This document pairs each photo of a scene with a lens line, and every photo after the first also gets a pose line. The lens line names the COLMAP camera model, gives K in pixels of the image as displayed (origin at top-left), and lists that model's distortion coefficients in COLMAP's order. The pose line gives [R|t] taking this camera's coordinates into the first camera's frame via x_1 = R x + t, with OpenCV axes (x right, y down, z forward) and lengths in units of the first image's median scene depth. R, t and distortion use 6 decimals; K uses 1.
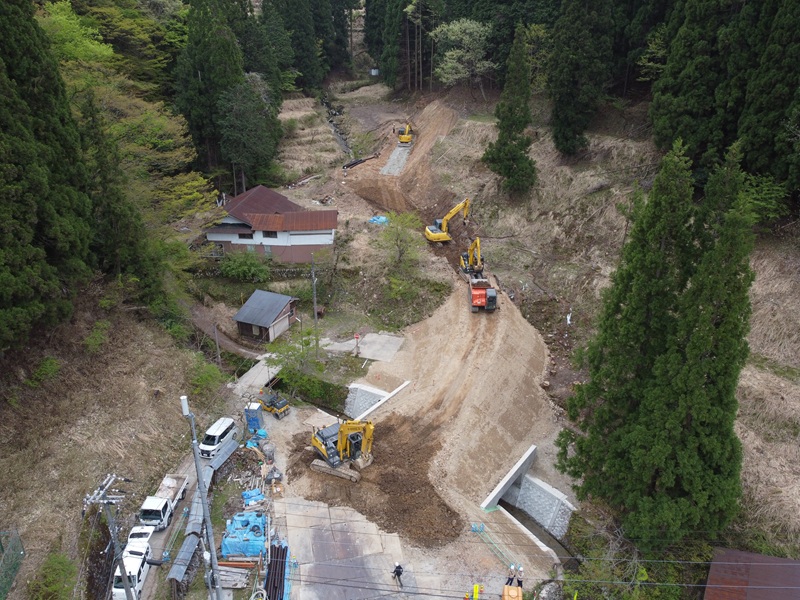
lens RADIAL K [[557.4, 0, 400.4], [0, 557.4, 325.1], [0, 0, 1]] dist [-0.002037, 0.000161]
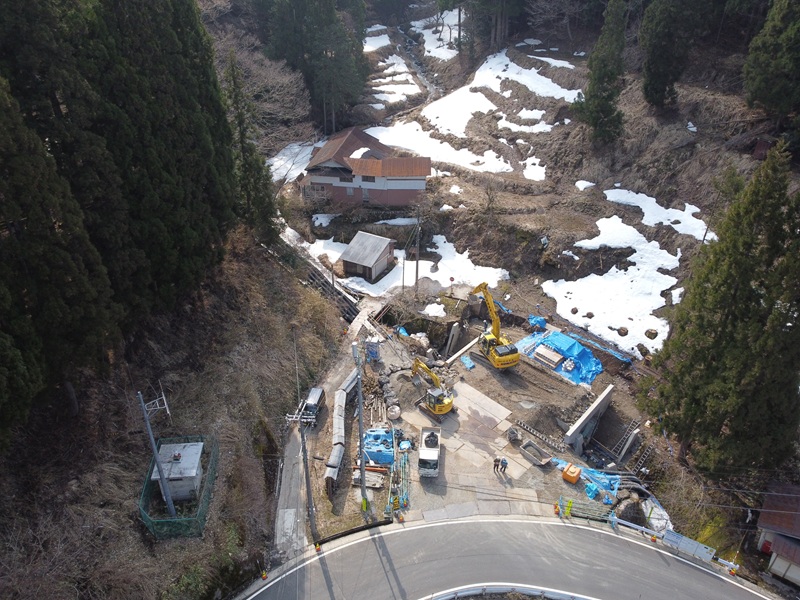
lens RADIAL K [[551.3, 0, 399.3], [0, 551.3, 312.4], [0, 0, 1]] dist [0.000437, -0.003467]
pose [[0.996459, 0.040360, -0.073757, -0.097059], [-0.030327, 0.990730, 0.132415, -0.056376], [0.078418, -0.129709, 0.988446, -0.115624]]
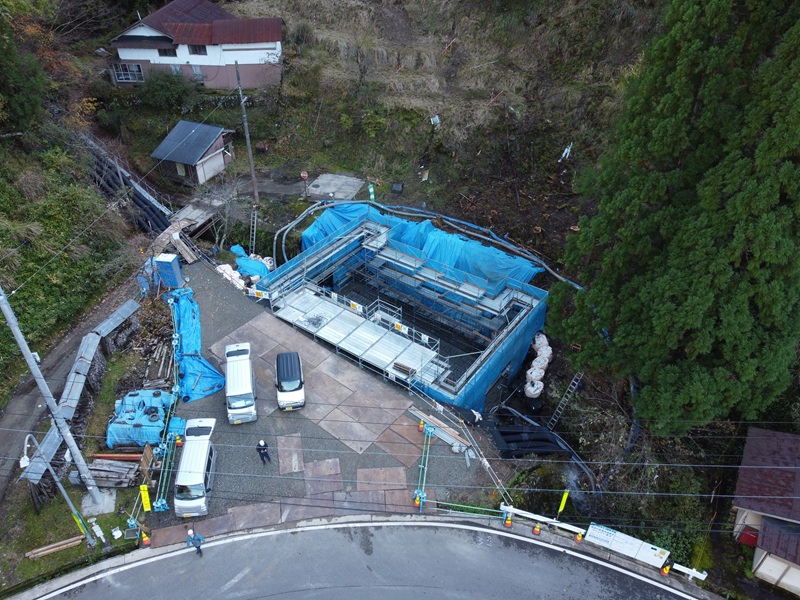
lens RADIAL K [[557.7, 0, 400.0], [0, 557.7, 300.0], [0, 0, 1]] dist [-0.002746, -0.000548]
pose [[0.999817, -0.005912, 0.018180, 0.043279], [0.002496, 0.983207, 0.182479, 0.050169], [-0.018953, -0.182400, 0.983042, 0.175619]]
